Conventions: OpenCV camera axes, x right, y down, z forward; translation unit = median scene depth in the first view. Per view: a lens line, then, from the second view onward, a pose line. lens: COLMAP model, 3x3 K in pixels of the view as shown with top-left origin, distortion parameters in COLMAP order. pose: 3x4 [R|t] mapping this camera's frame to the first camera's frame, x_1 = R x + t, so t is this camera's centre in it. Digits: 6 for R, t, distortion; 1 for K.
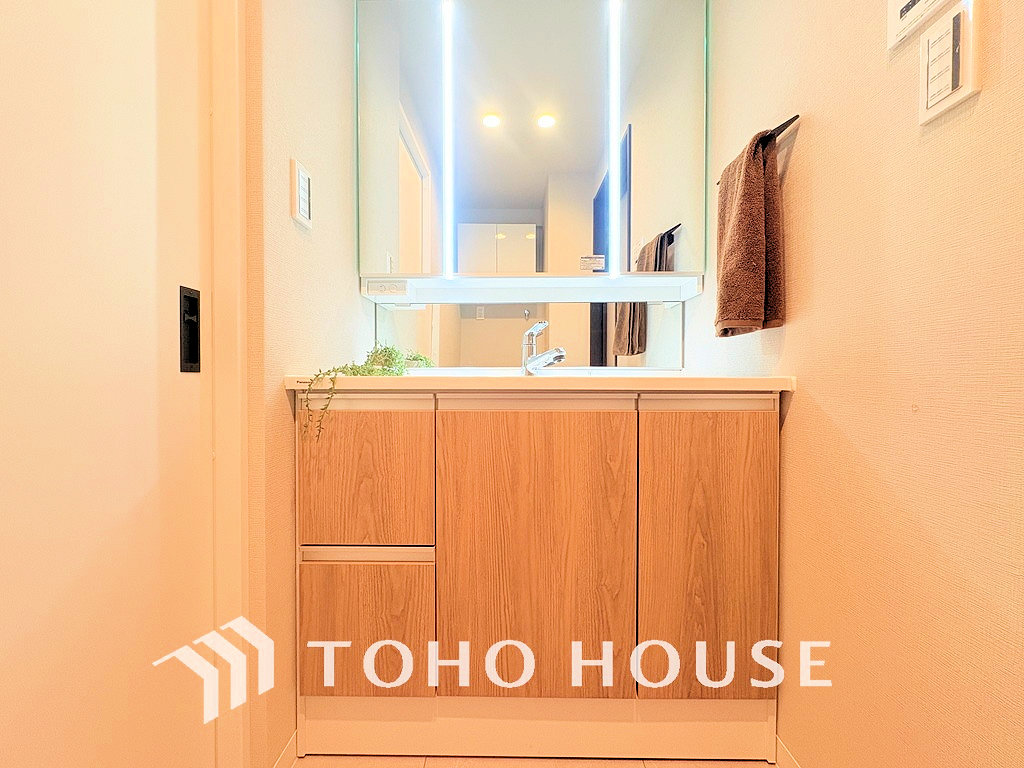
lens RADIAL K [[409.2, 0, 508.3], [0, 409.2, 382.0], [0, 0, 1]] dist [0.000989, -0.000020]
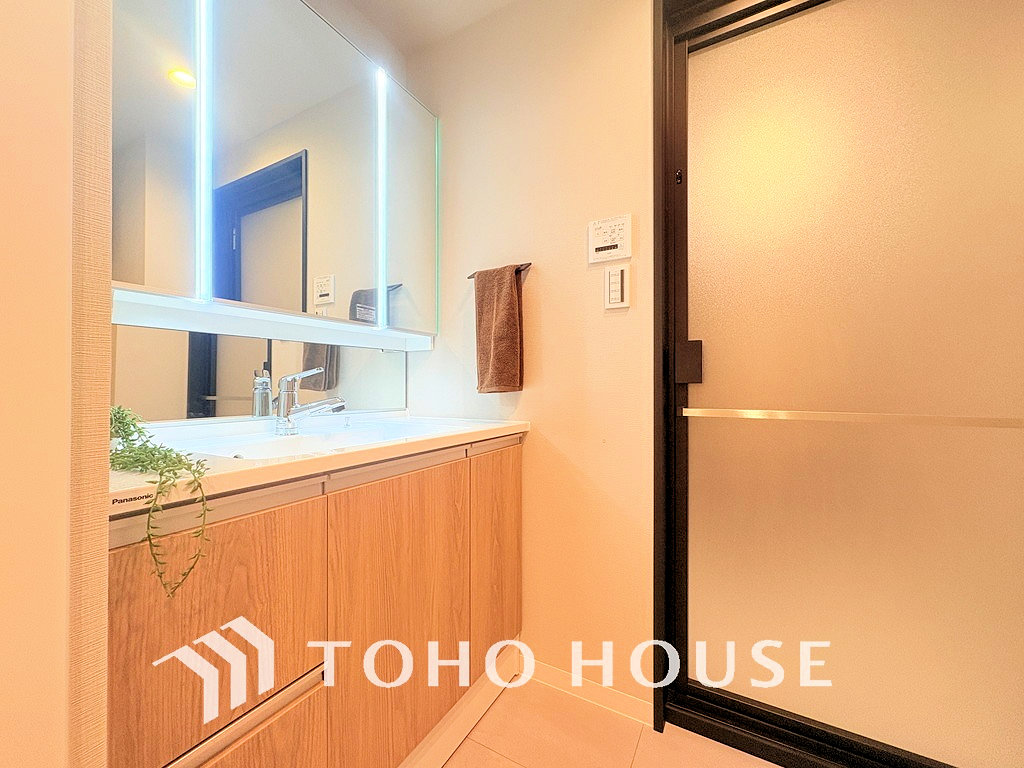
lens RADIAL K [[409.2, 0, 505.9], [0, 409.2, 385.1], [0, 0, 1]] dist [0.000989, -0.000020]
pose [[0.482183, 0.003167, 0.876065, -0.739236], [0.006625, 0.999952, -0.007261, -0.145206], [-0.876045, 0.009305, 0.482139, 0.287420]]
